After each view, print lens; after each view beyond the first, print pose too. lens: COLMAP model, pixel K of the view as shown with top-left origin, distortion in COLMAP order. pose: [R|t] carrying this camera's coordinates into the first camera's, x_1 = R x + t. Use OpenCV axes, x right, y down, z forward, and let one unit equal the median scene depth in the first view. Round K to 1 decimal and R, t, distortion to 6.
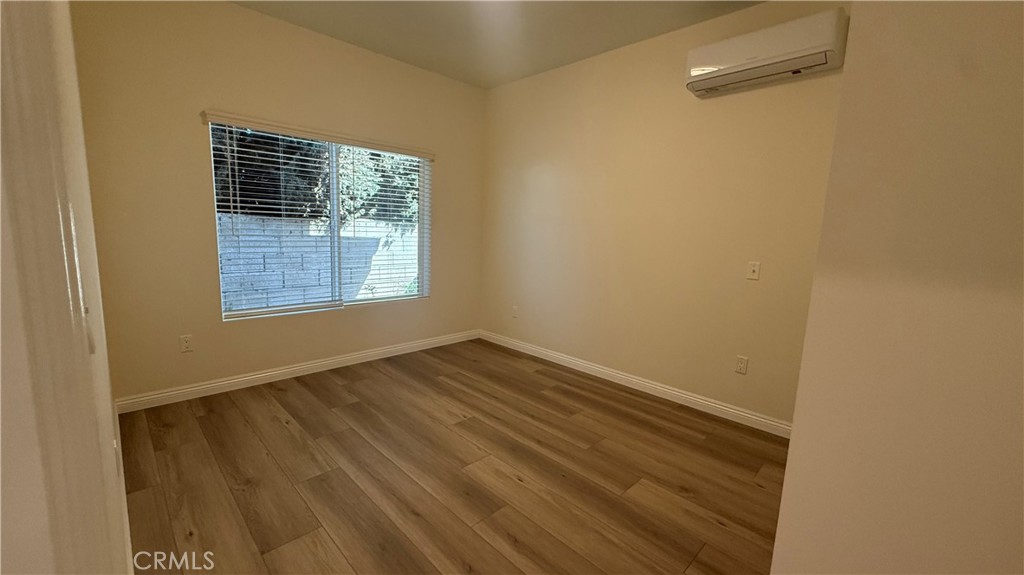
lens RADIAL K [[408.9, 0, 505.9], [0, 408.9, 286.9], [0, 0, 1]] dist [0.000730, -0.000006]
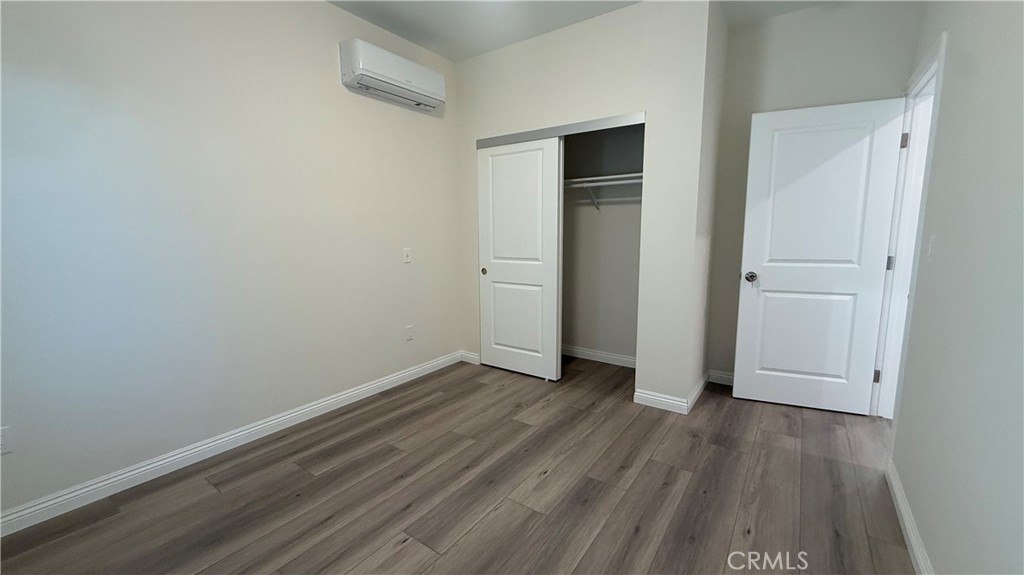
lens RADIAL K [[408.9, 0, 511.6], [0, 408.9, 287.3], [0, 0, 1]] dist [0.000730, -0.000006]
pose [[-0.179152, -0.170269, 0.968975, -0.698761], [0.136431, 0.971094, 0.195866, -0.152616], [-0.974316, 0.167288, -0.150743, 0.940810]]
